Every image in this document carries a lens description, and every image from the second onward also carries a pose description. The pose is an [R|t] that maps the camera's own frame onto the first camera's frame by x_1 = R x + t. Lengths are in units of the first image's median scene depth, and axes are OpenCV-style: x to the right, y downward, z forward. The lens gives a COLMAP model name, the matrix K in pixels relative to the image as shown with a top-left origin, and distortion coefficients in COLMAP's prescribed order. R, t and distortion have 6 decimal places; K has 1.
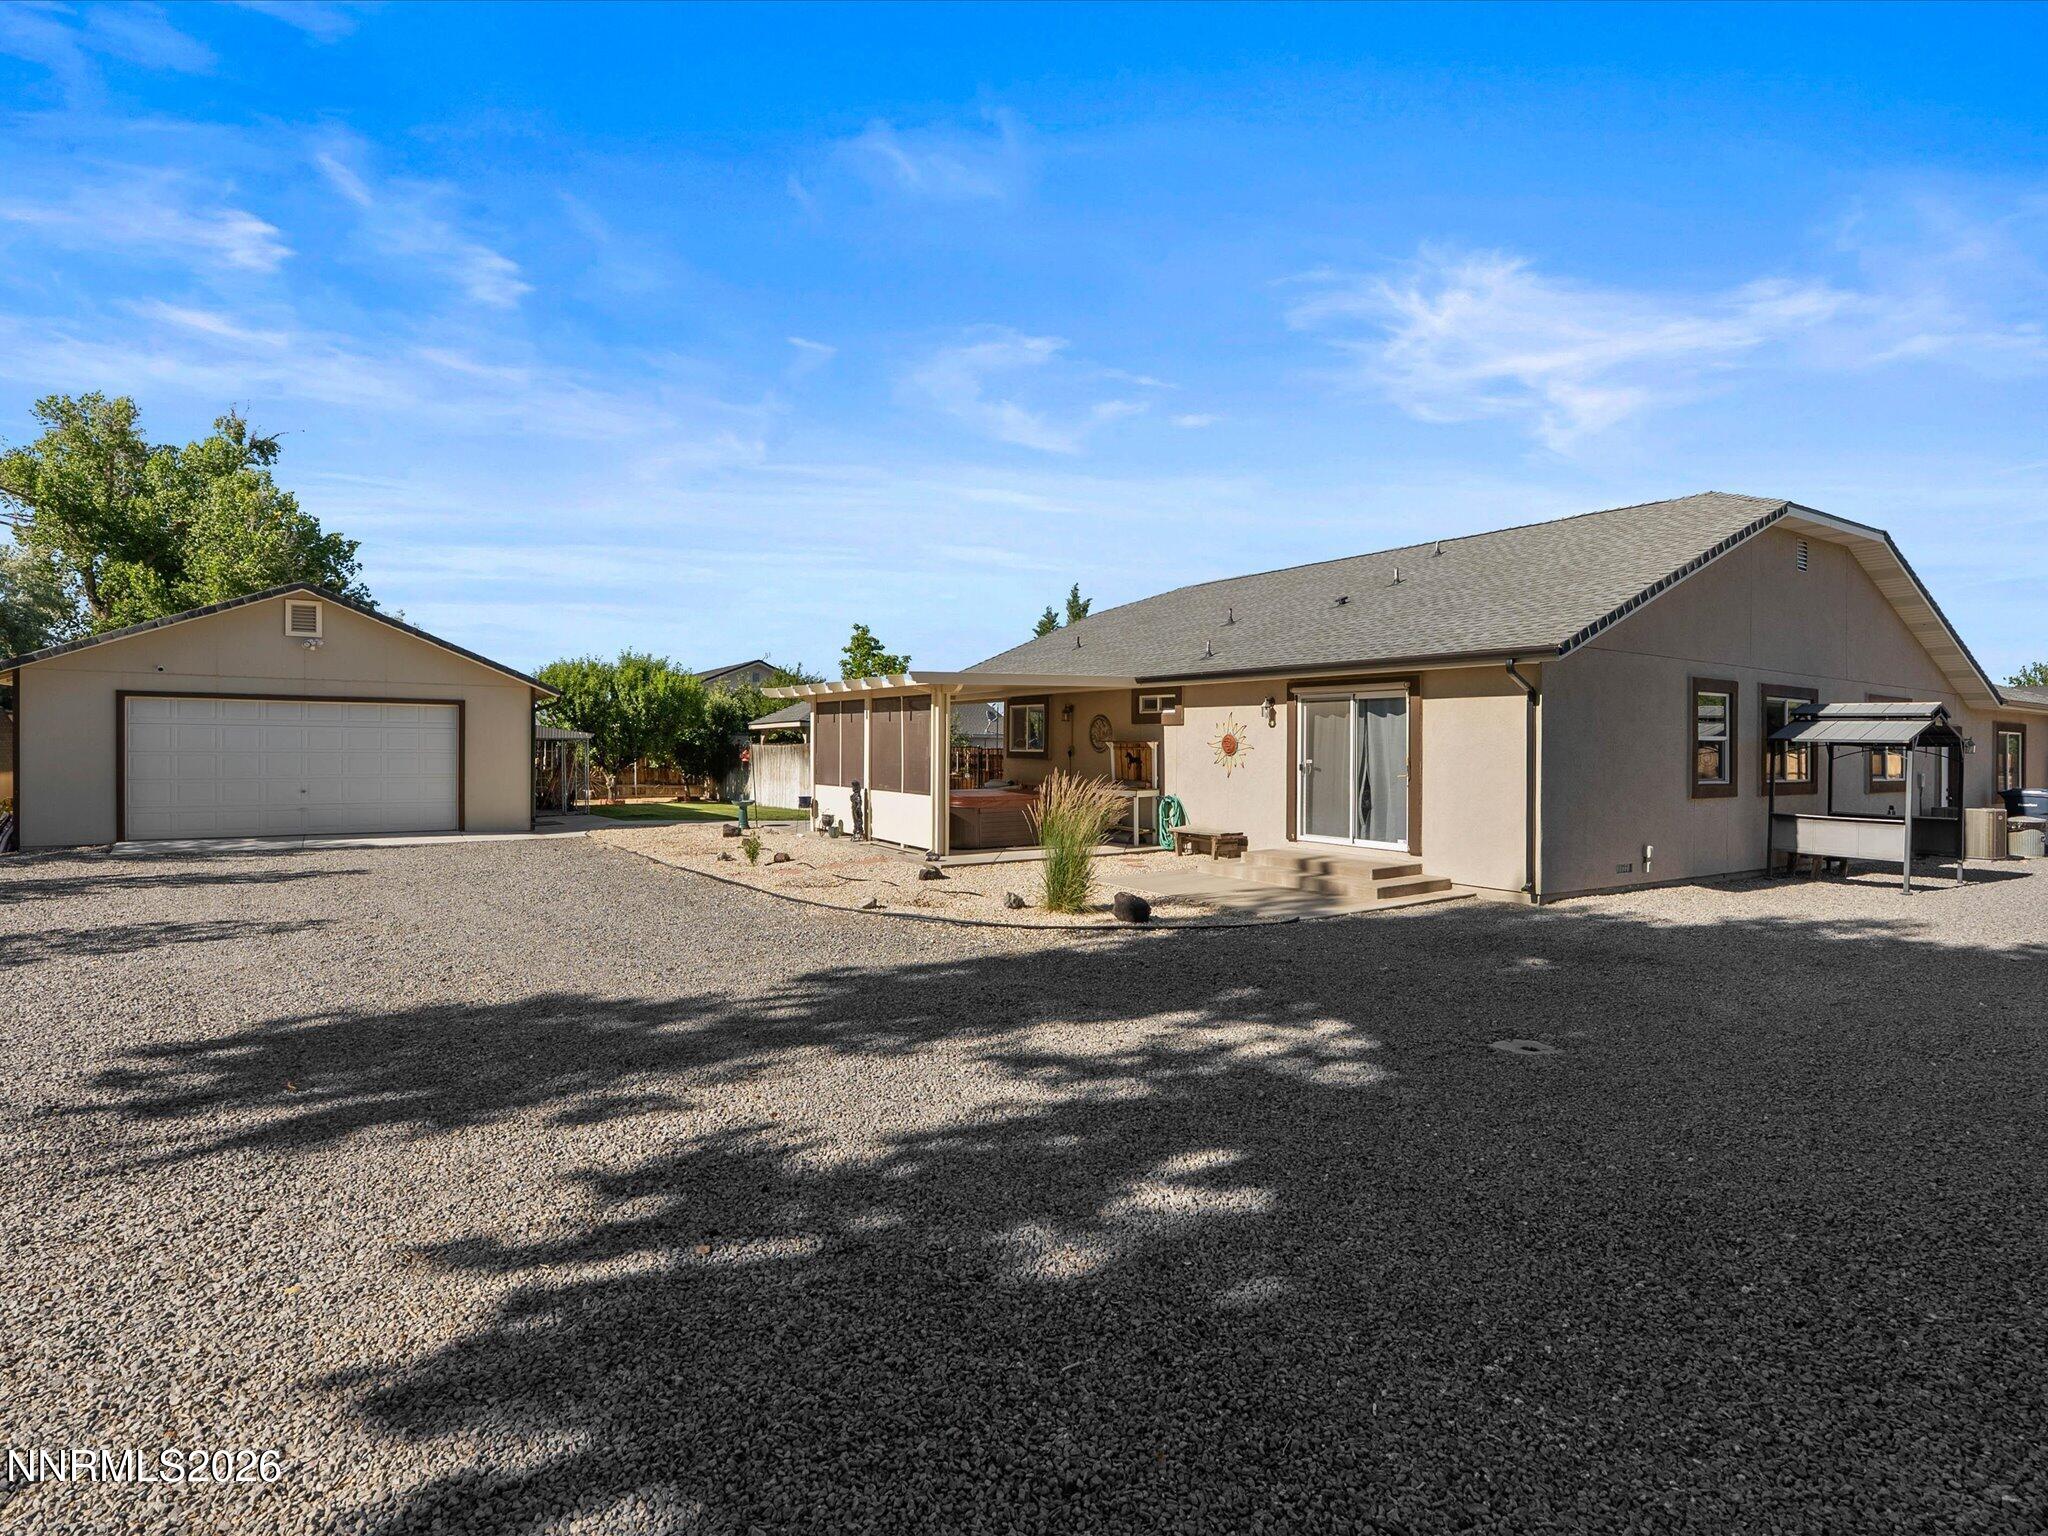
lens RADIAL K [[1039.8, 0, 1021.2], [0, 1039.8, 755.7], [0, 0, 1]] dist [-0.008676, 0.001645]
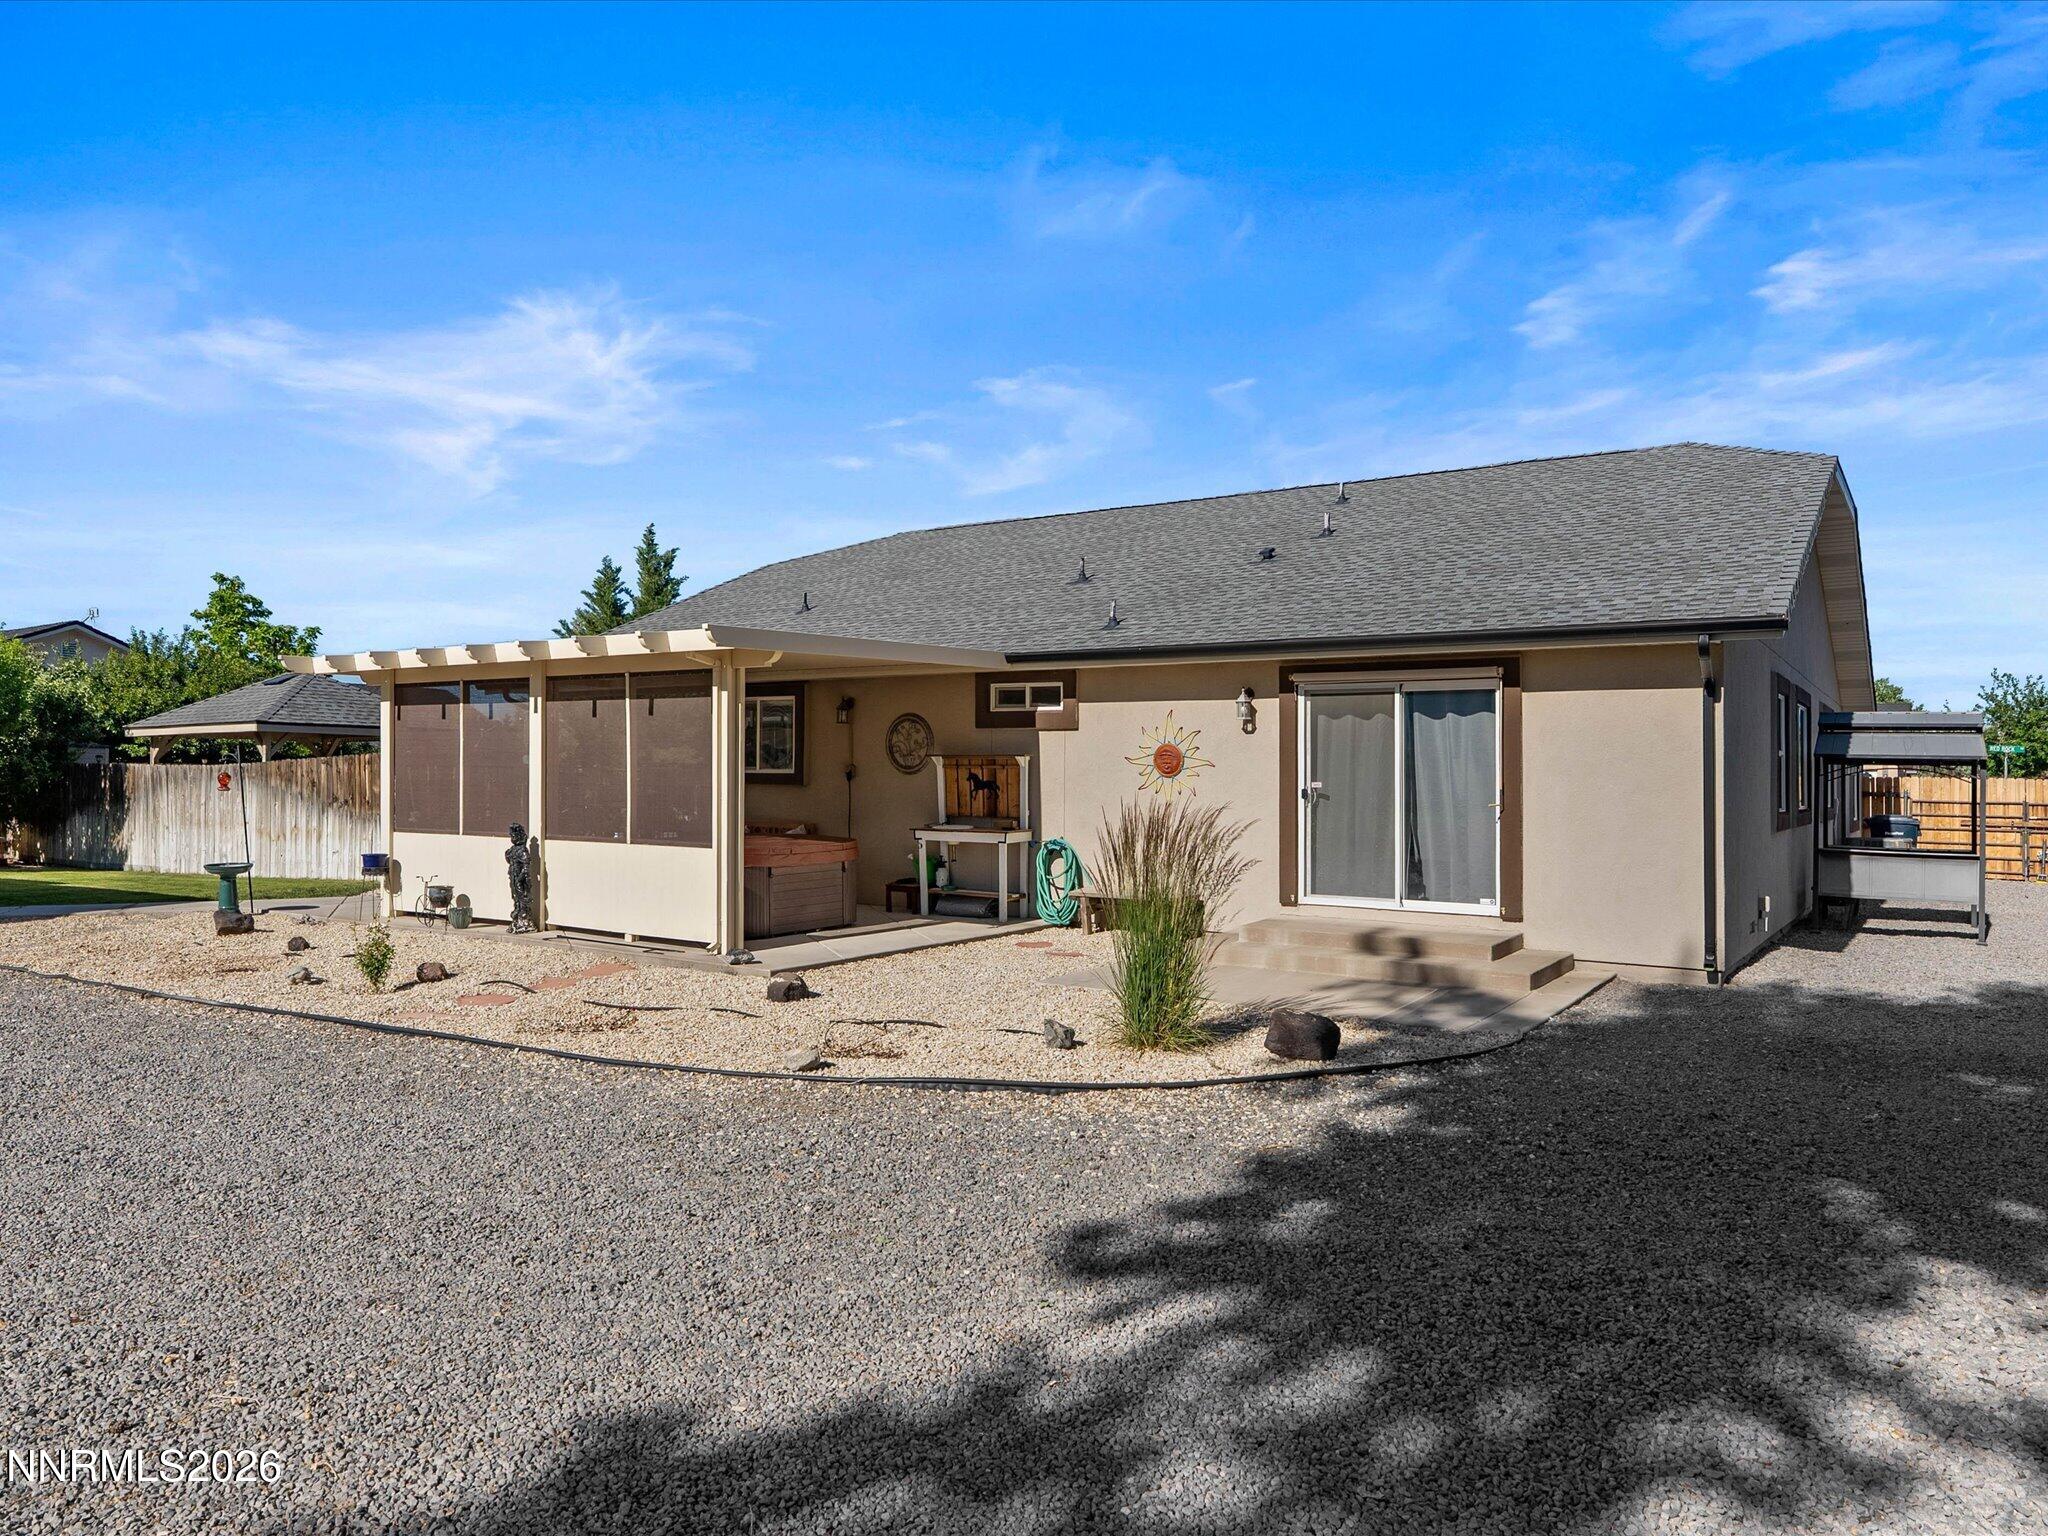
lens RADIAL K [[1407.8, 0, 1024.0], [0, 1407.8, 768.0], [0, 0, 1]] dist [-0.015979, -0.001358]
pose [[0.920202, 0.001861, 0.391438, -0.216953], [0.002964, 0.999927, -0.011721, 0.004236], [-0.391432, 0.011946, 0.920130, 0.216468]]
